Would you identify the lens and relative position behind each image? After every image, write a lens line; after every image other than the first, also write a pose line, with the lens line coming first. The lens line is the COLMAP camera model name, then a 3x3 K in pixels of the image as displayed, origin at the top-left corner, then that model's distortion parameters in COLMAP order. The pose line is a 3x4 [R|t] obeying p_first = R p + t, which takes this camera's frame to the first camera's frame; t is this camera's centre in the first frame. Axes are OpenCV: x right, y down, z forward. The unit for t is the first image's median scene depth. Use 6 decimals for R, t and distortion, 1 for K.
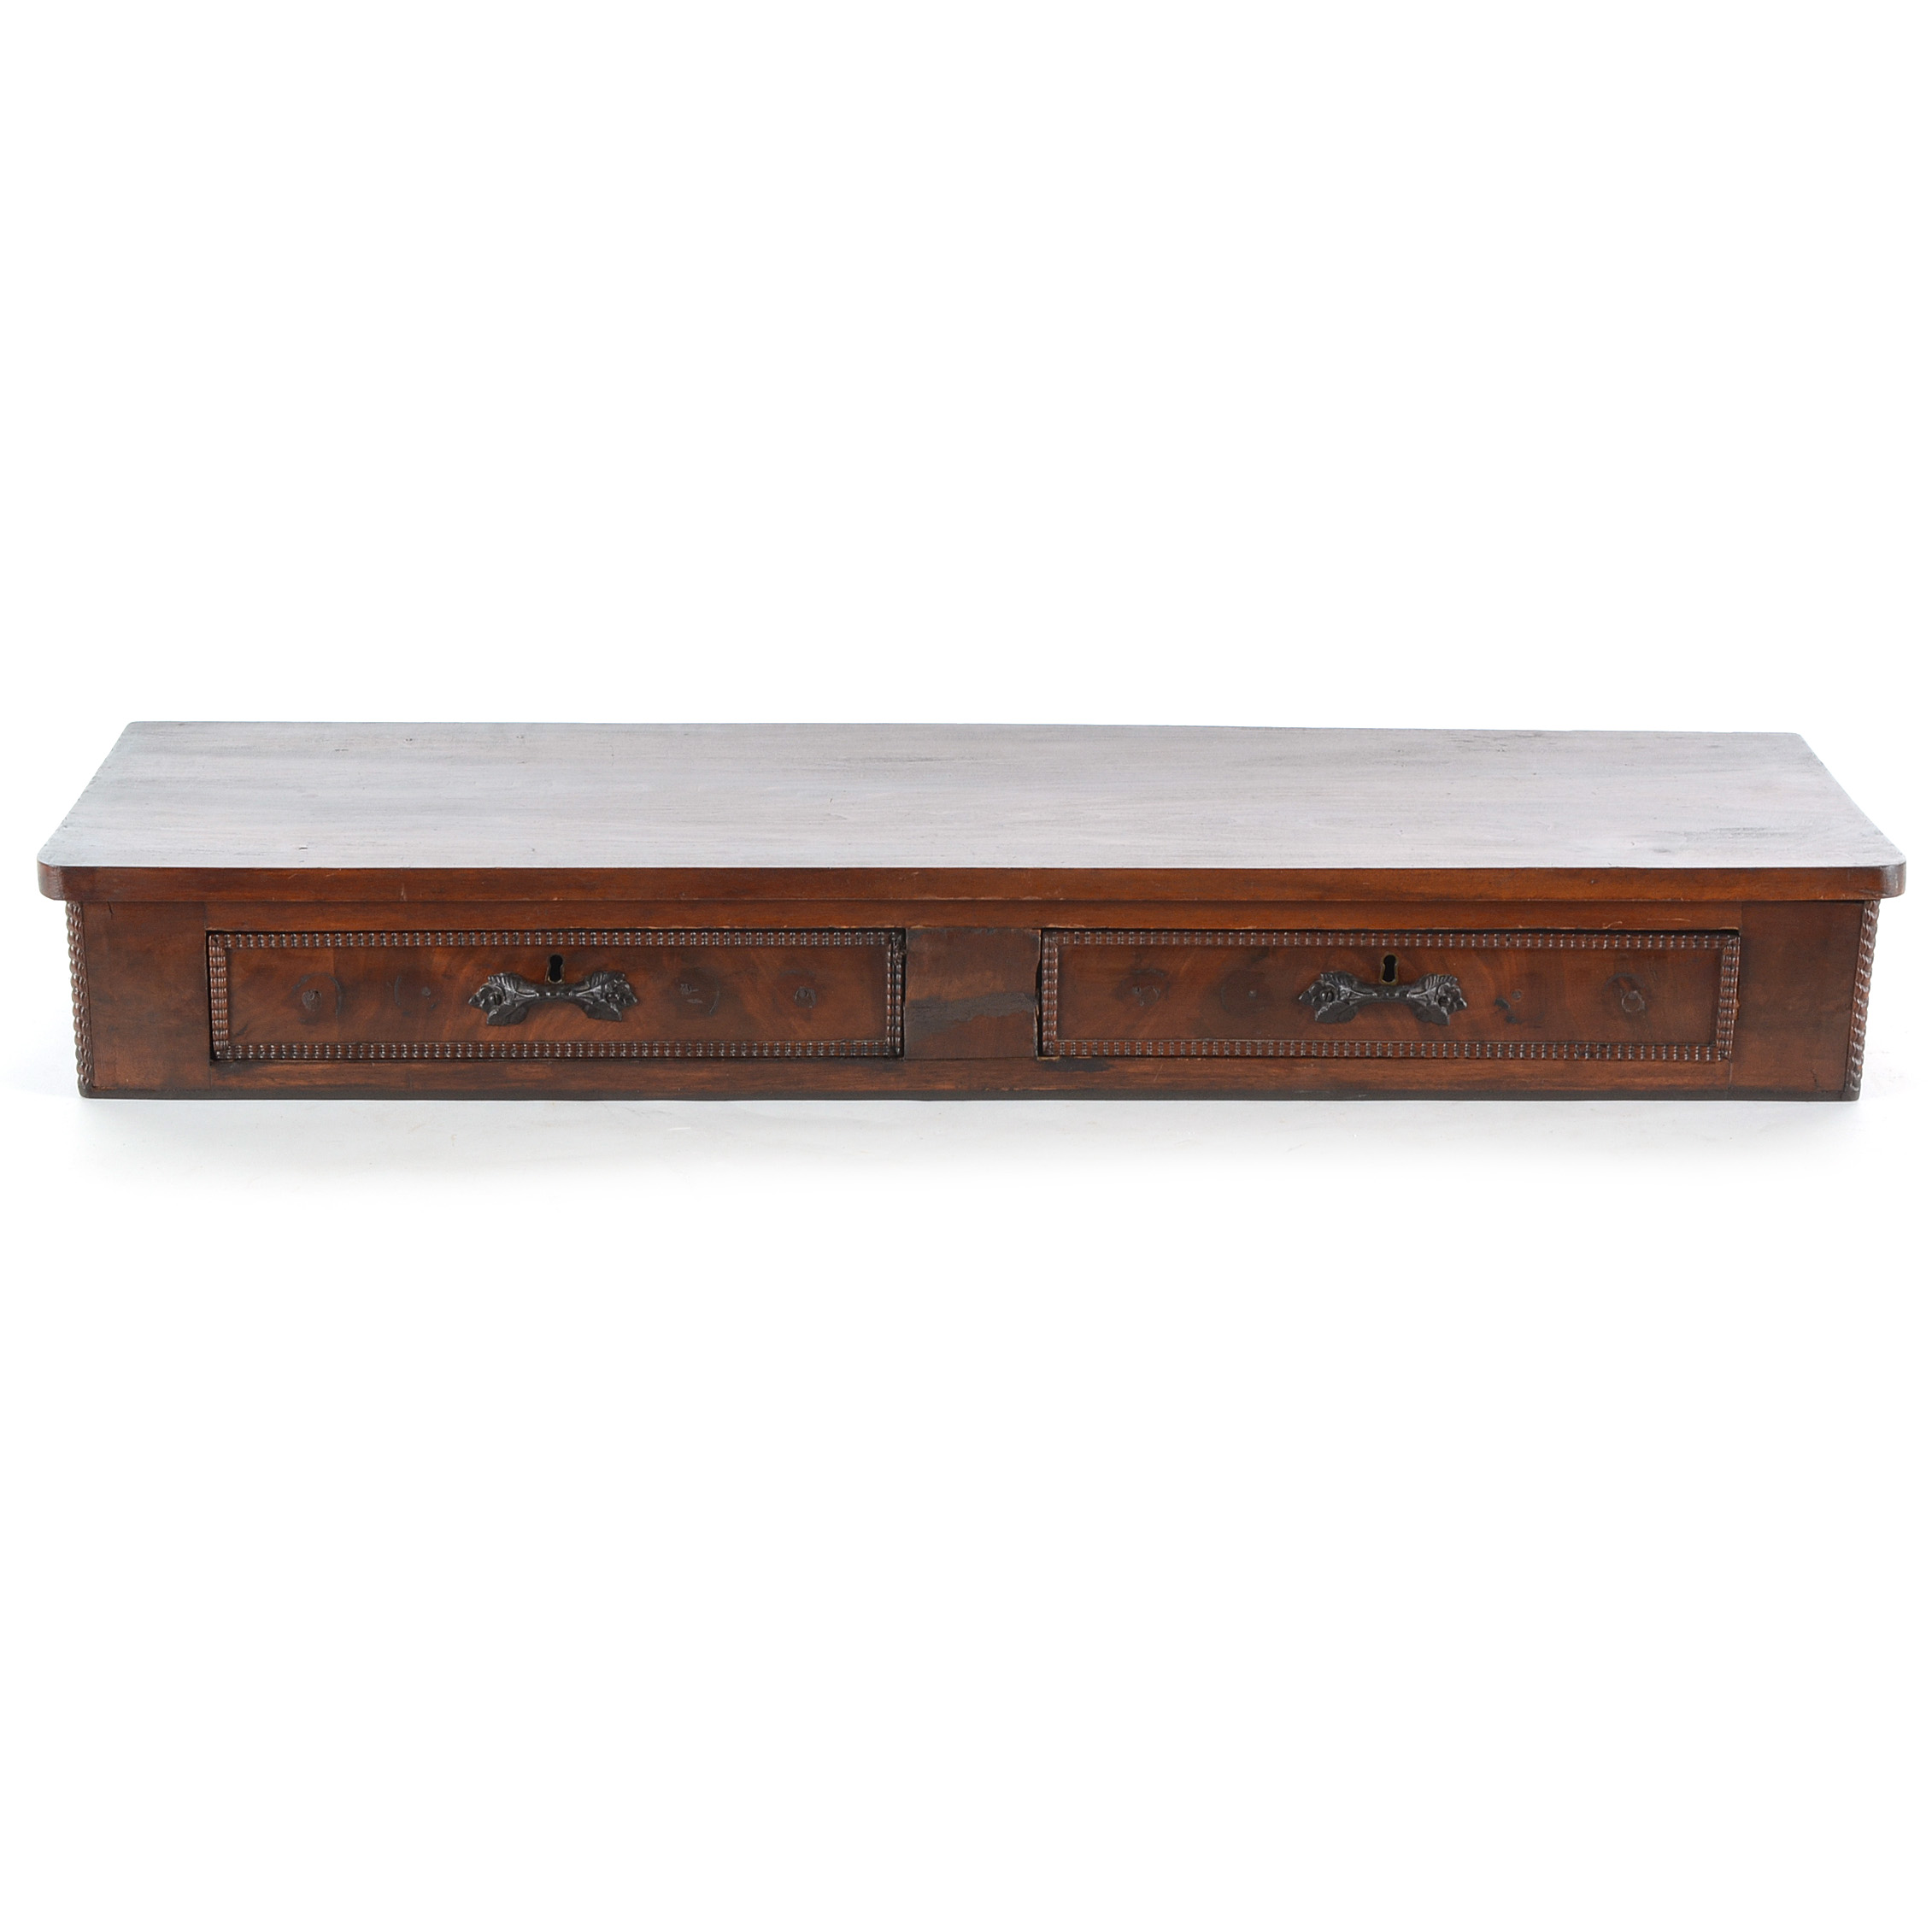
lens RADIAL K [[4833.1, 0, 966.0], [0, 4833.1, 966.0], [0, 0, 1]] dist [0.056635, 0.435521]
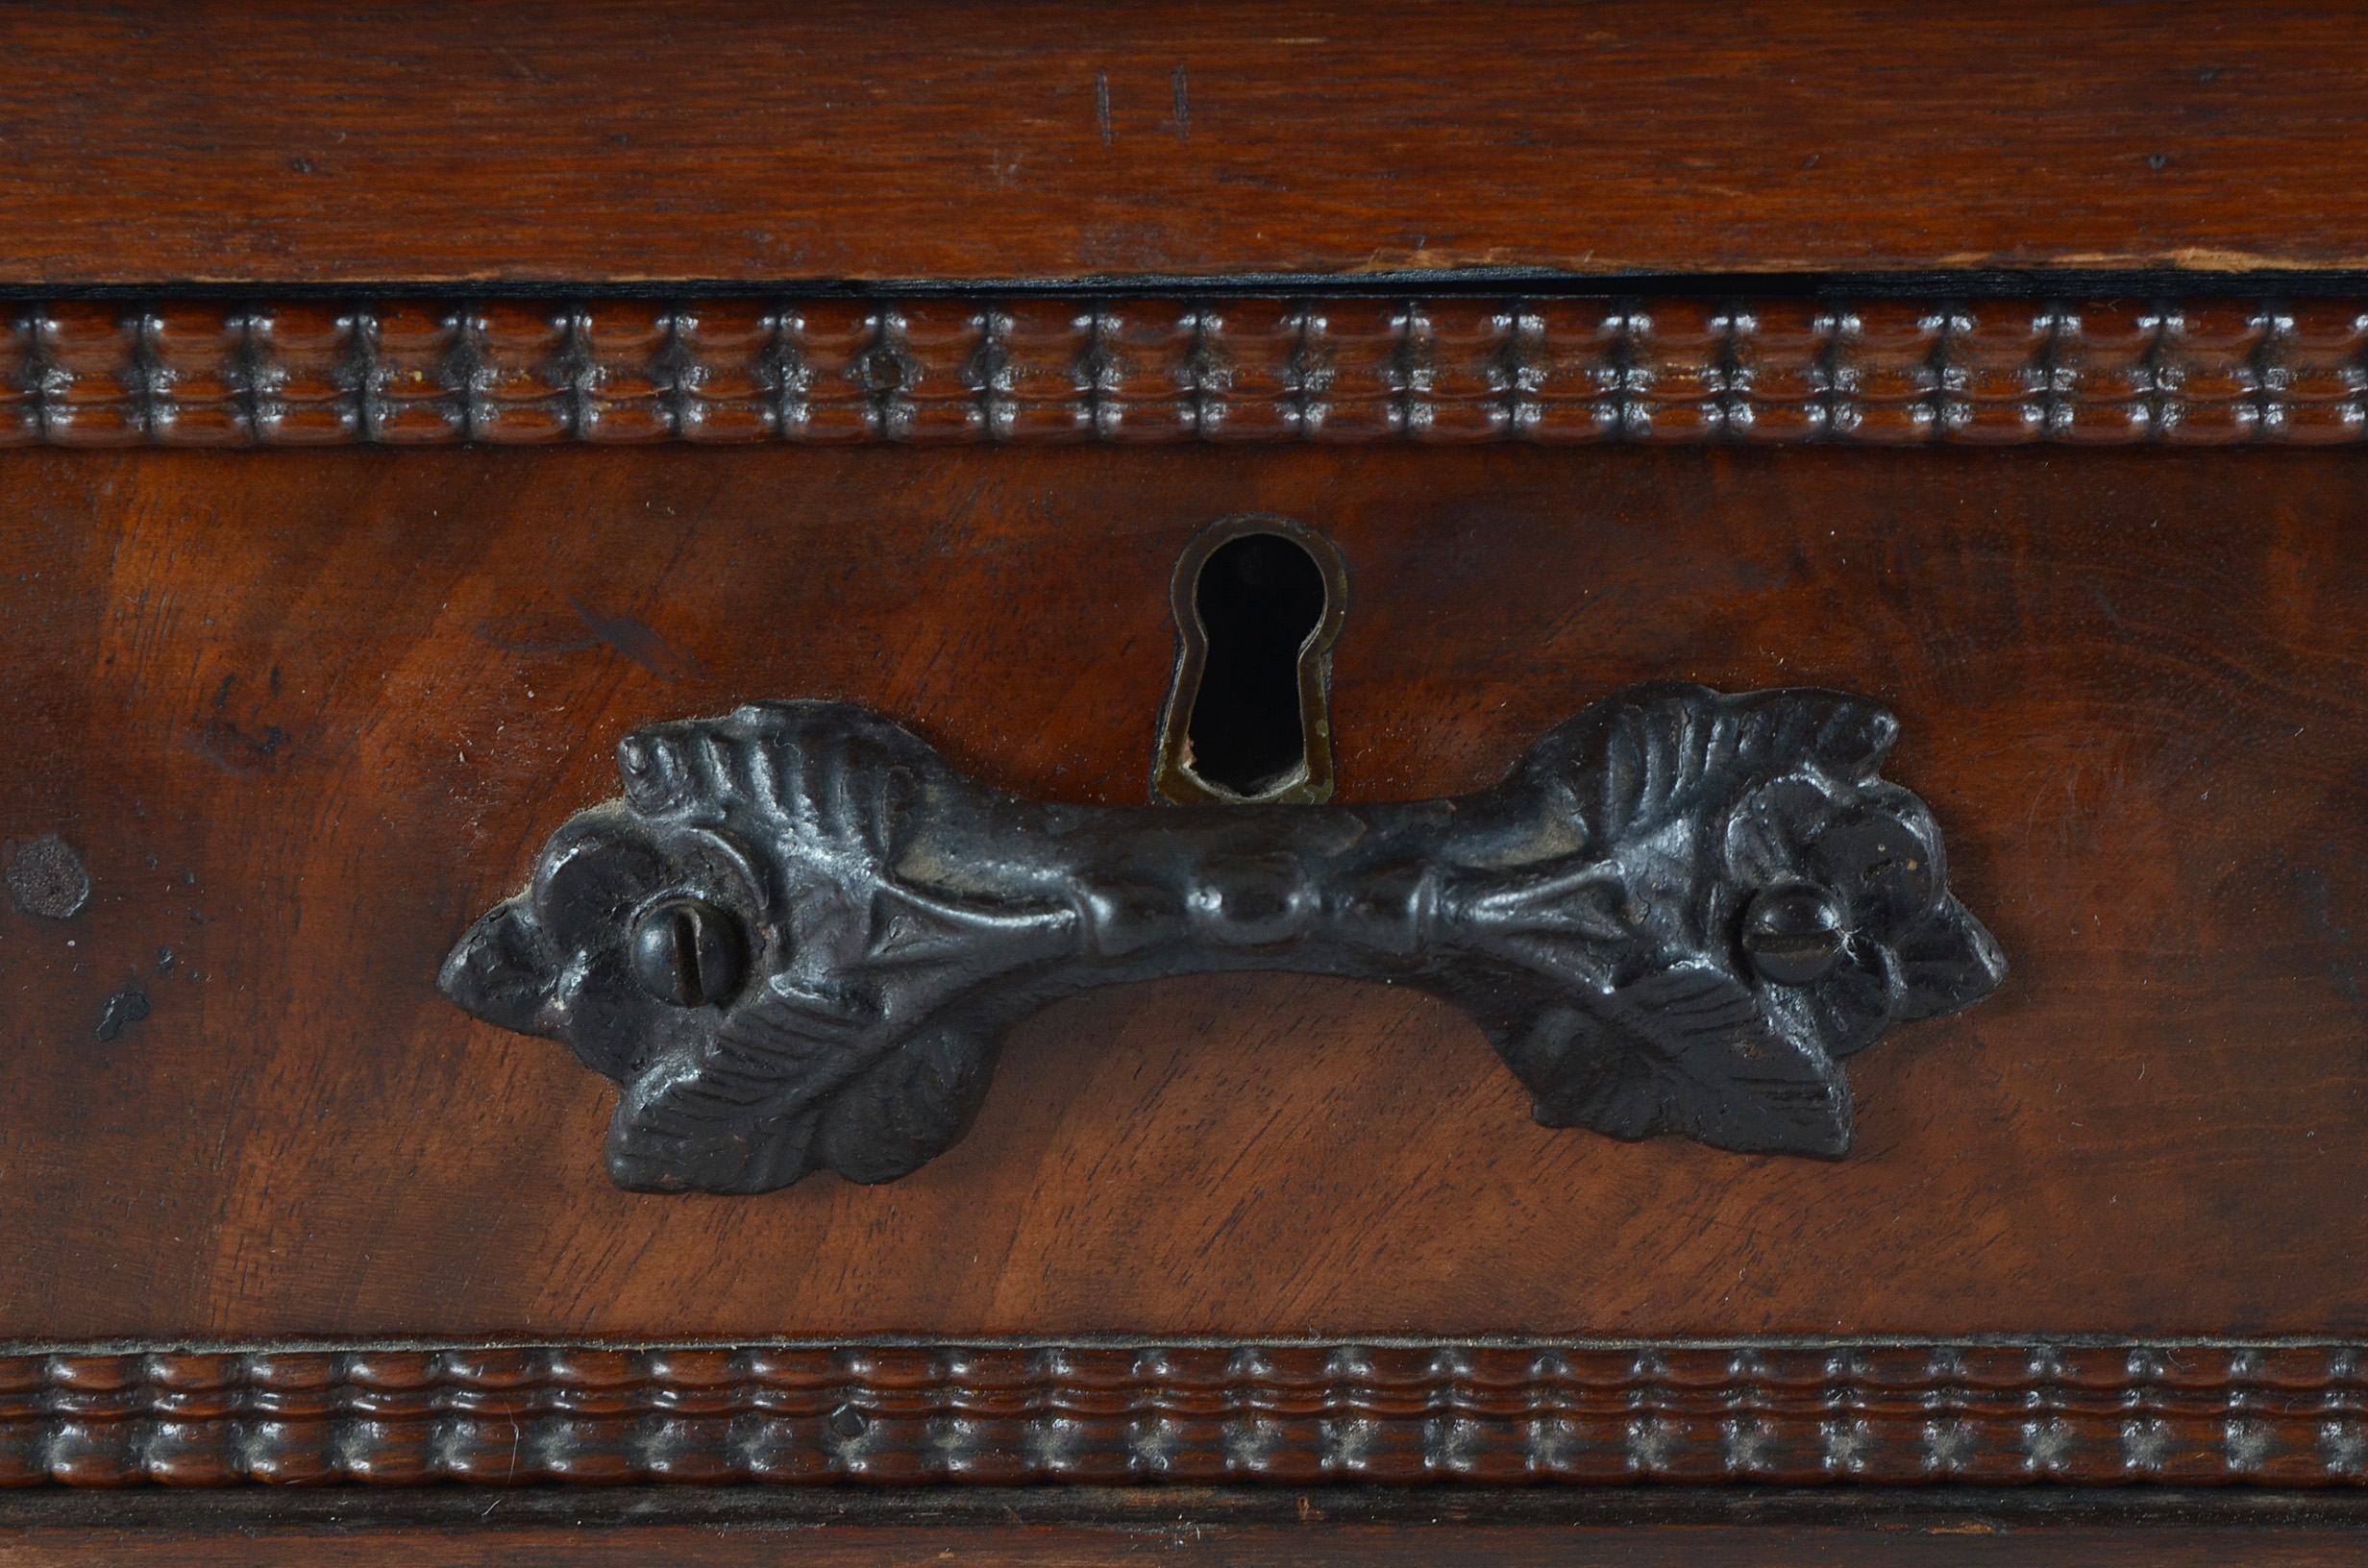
lens RADIAL K [[5570.1, 0, 1184.0], [0, 5570.1, 784.0], [0, 0, 1]] dist [0.041684, 0.111405]
pose [[0.999863, 0.001344, -0.016480, -0.084094], [-0.001731, 0.999723, -0.023472, 0.006057], [0.016443, 0.023497, 0.999589, 0.873984]]
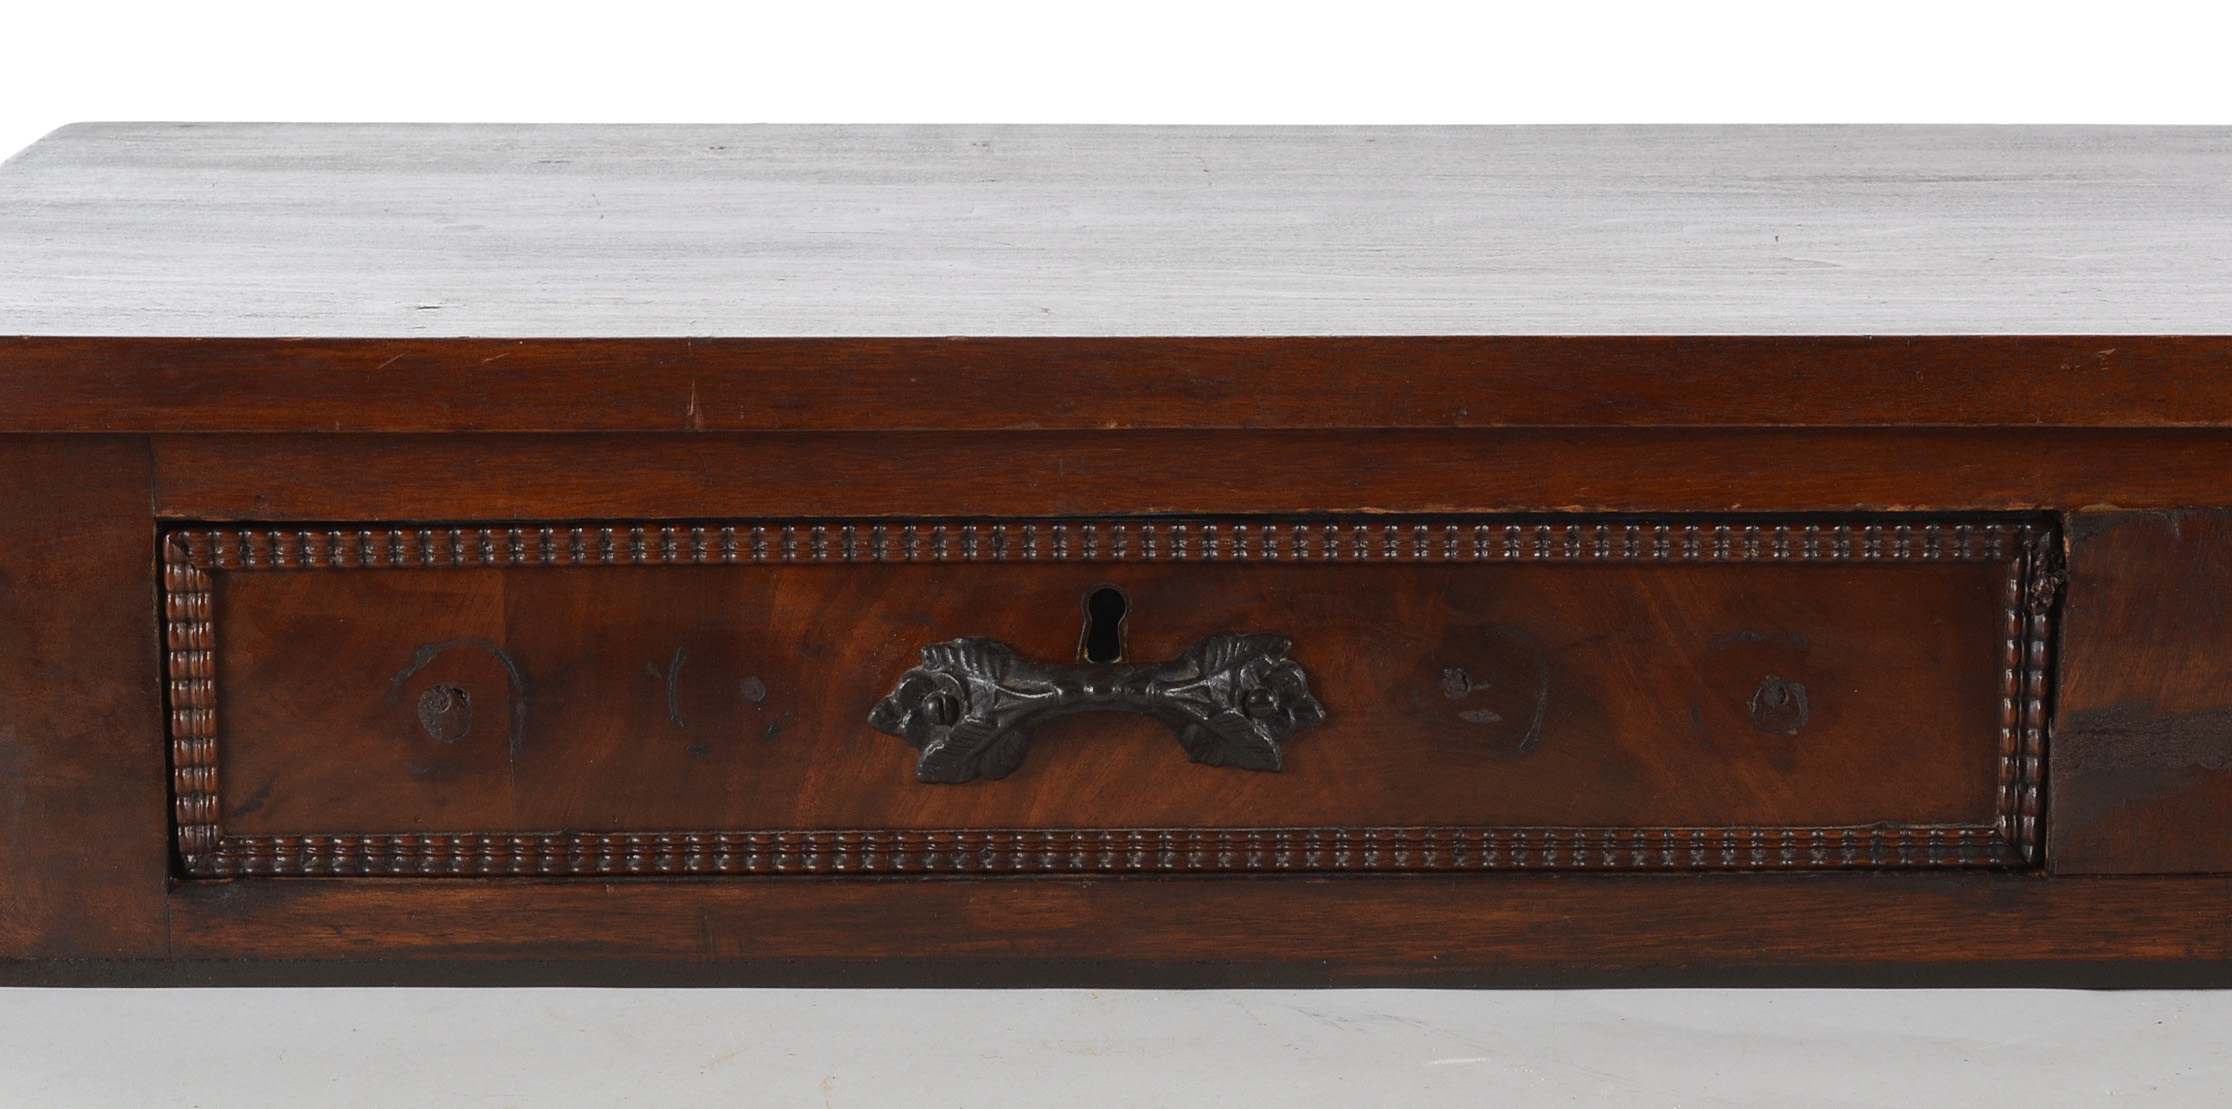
lens RADIAL K [[4707.6, 0, 1238.6], [0, 4707.6, 555.2], [0, 0, 1]] dist [0.067083, -0.218894]
pose [[0.999974, -0.000625, -0.007139, -0.071875], [-0.000018, 0.995961, -0.089790, 0.027321], [0.007166, 0.089788, 0.995935, 0.639642]]
